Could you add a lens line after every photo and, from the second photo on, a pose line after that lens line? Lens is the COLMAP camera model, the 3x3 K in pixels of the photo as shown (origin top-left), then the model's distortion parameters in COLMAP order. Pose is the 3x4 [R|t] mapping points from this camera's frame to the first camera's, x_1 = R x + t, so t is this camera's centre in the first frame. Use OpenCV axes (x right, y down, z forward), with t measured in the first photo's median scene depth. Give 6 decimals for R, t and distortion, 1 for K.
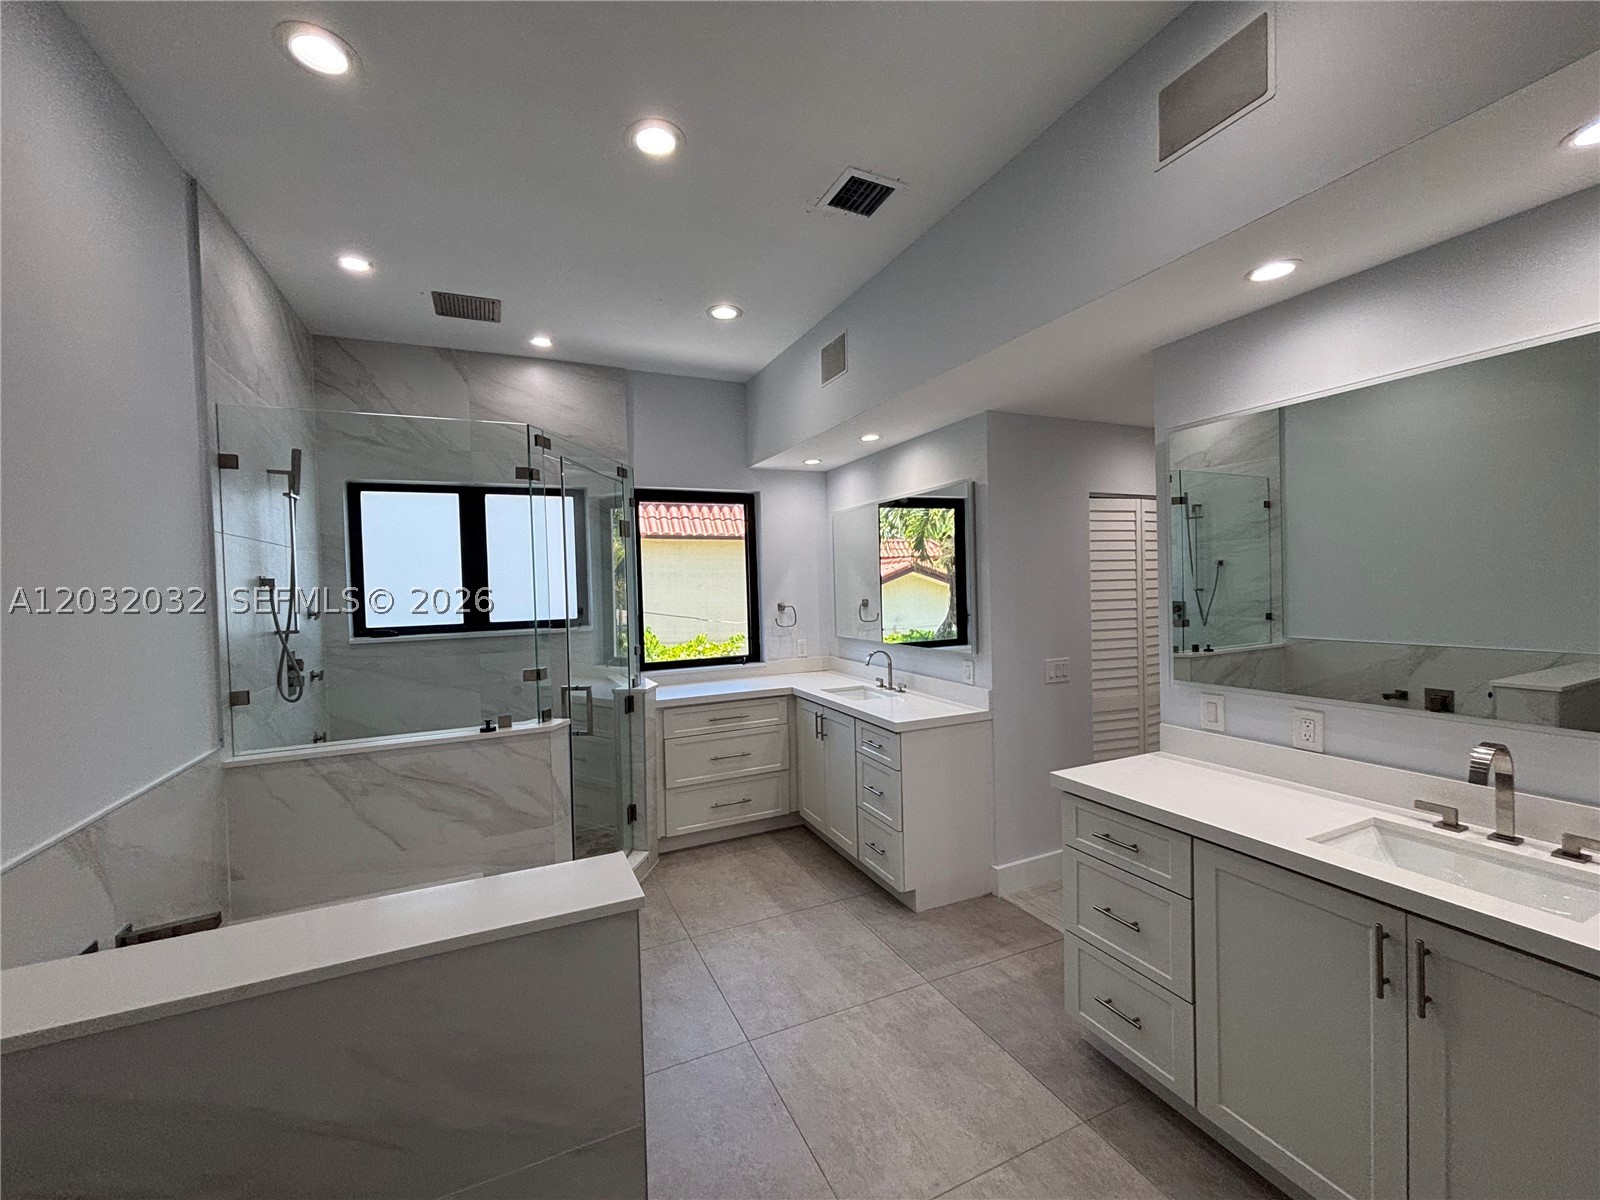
lens RADIAL K [[648.2, 0, 800.0], [0, 648.2, 600.0], [0, 0, 1]] dist [-0.000082, -0.000677]
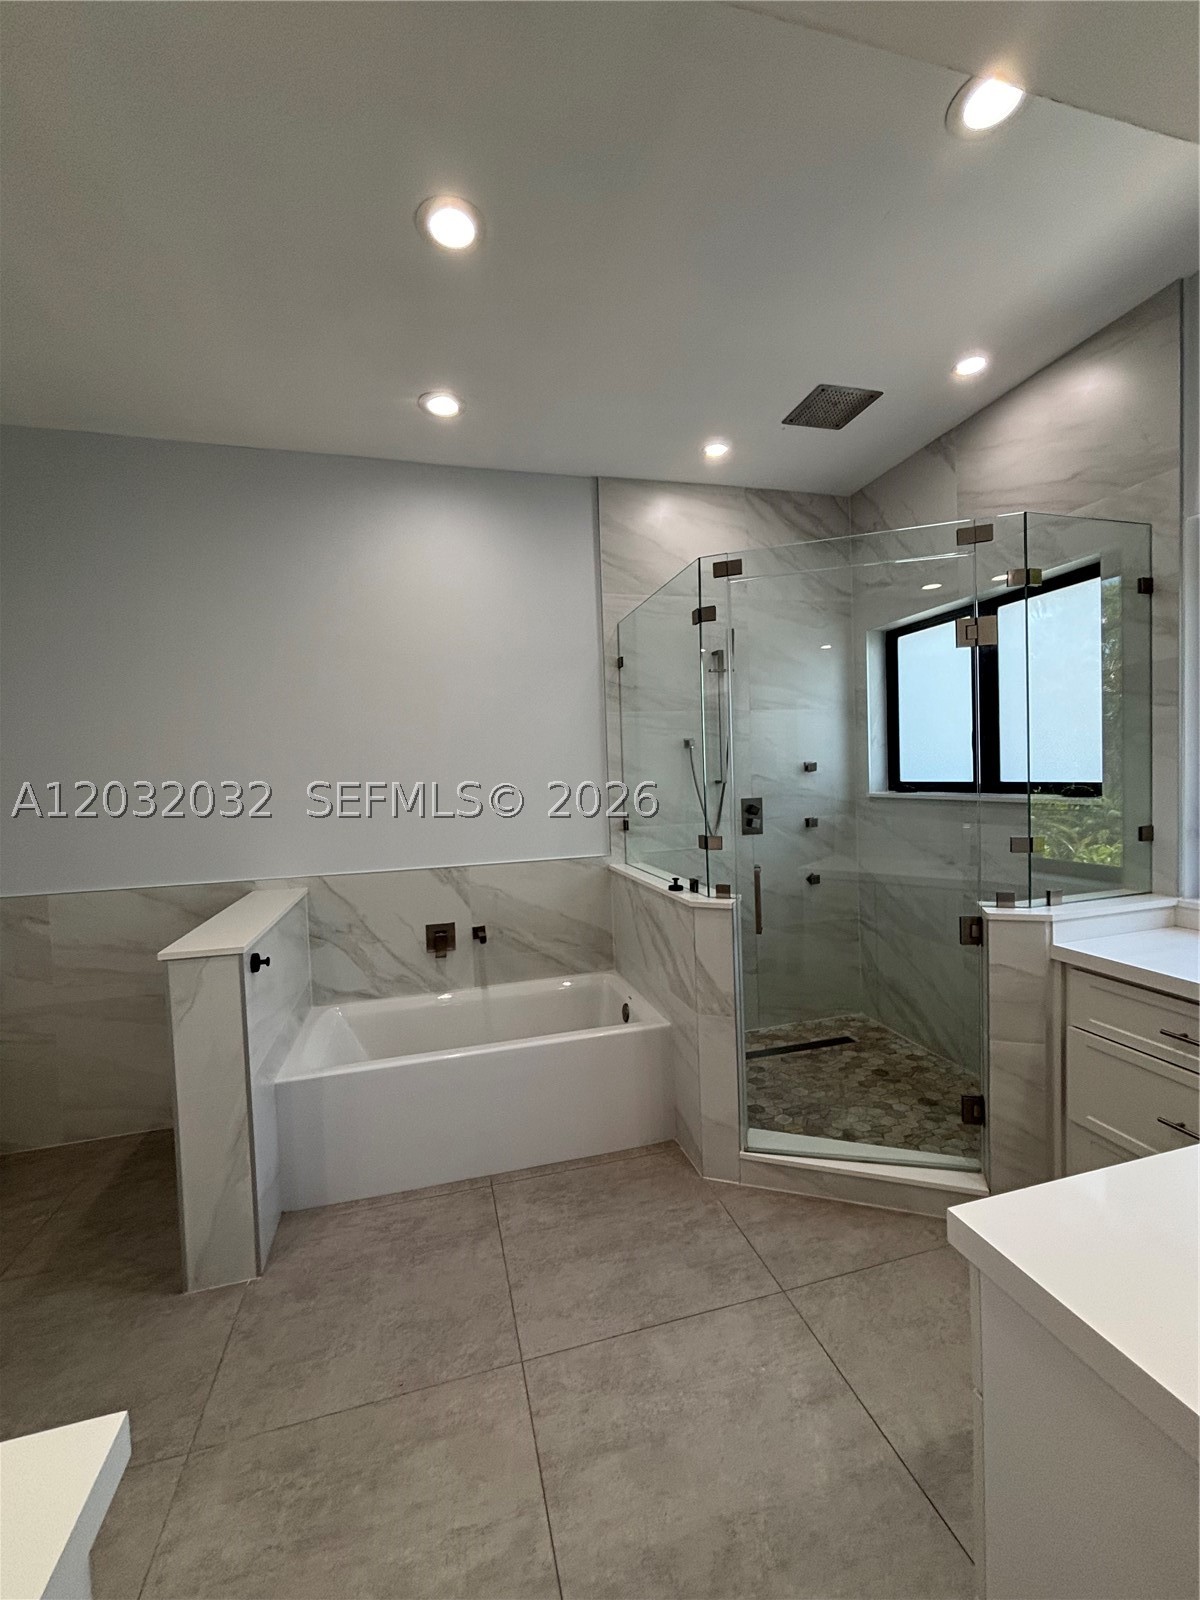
lens RADIAL K [[648.2, 0, 600.0], [0, 648.2, 800.0], [0, 0, 1]] dist [-0.000082, -0.000677]
pose [[-0.159150, 0.074906, -0.984409, 0.443412], [0.015370, 0.997185, 0.073393, -0.008468], [0.987135, -0.003449, -0.159853, 0.914652]]
